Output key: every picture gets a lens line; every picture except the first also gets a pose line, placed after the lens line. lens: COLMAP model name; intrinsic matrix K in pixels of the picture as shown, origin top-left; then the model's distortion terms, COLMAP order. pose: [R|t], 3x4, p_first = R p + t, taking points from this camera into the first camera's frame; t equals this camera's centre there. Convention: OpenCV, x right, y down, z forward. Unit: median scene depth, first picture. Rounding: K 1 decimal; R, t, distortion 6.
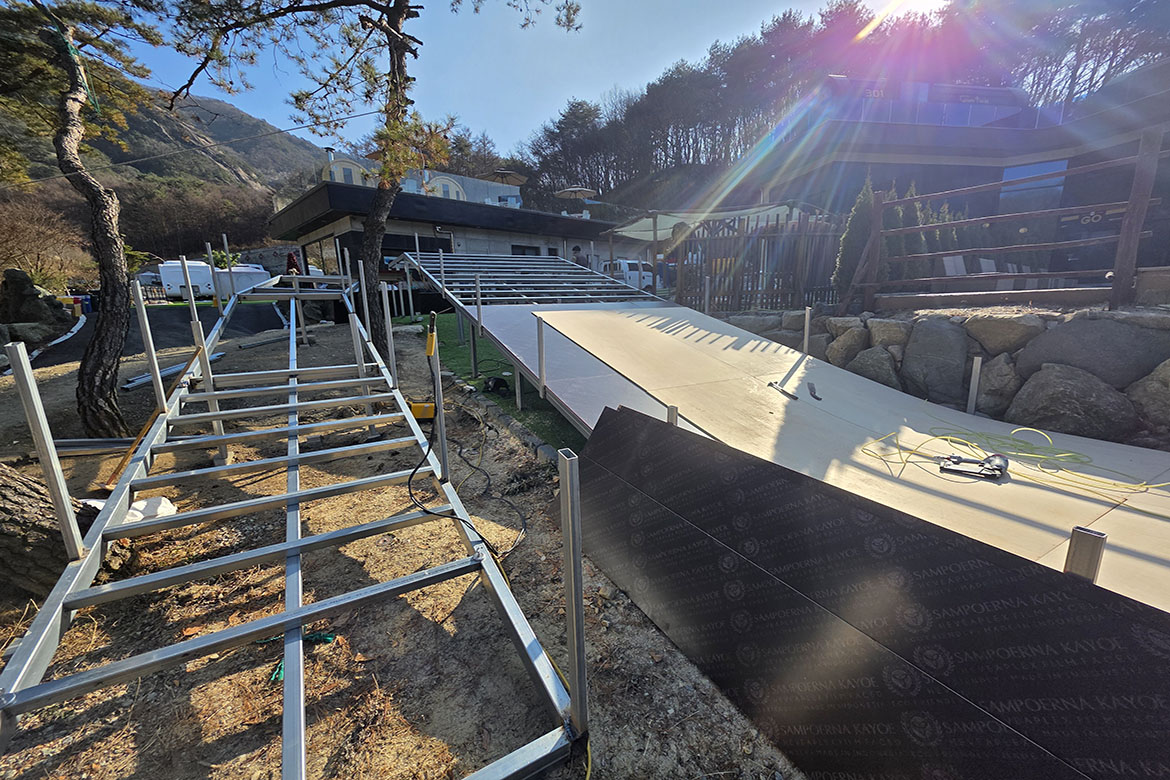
lens RADIAL K [[458.7, 0, 590.3], [0, 458.7, 409.6], [0, 0, 1]] dist [-0.003601, -0.000087]
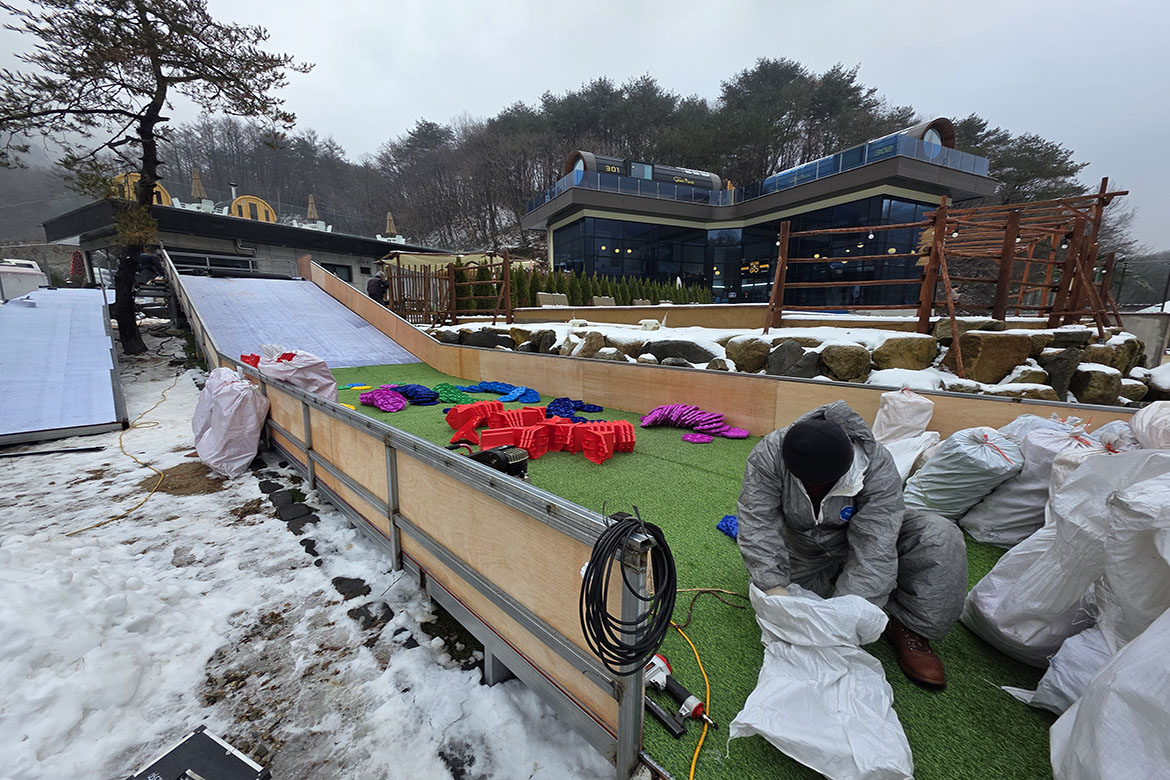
lens RADIAL K [[458.7, 0, 589.8], [0, 458.7, 405.1], [0, 0, 1]] dist [-0.003601, -0.000087]
pose [[0.966245, -0.018959, 0.256927, 0.067609], [0.029160, 0.998928, -0.035954, 0.018127], [-0.255970, 0.042232, 0.965762, -0.090340]]
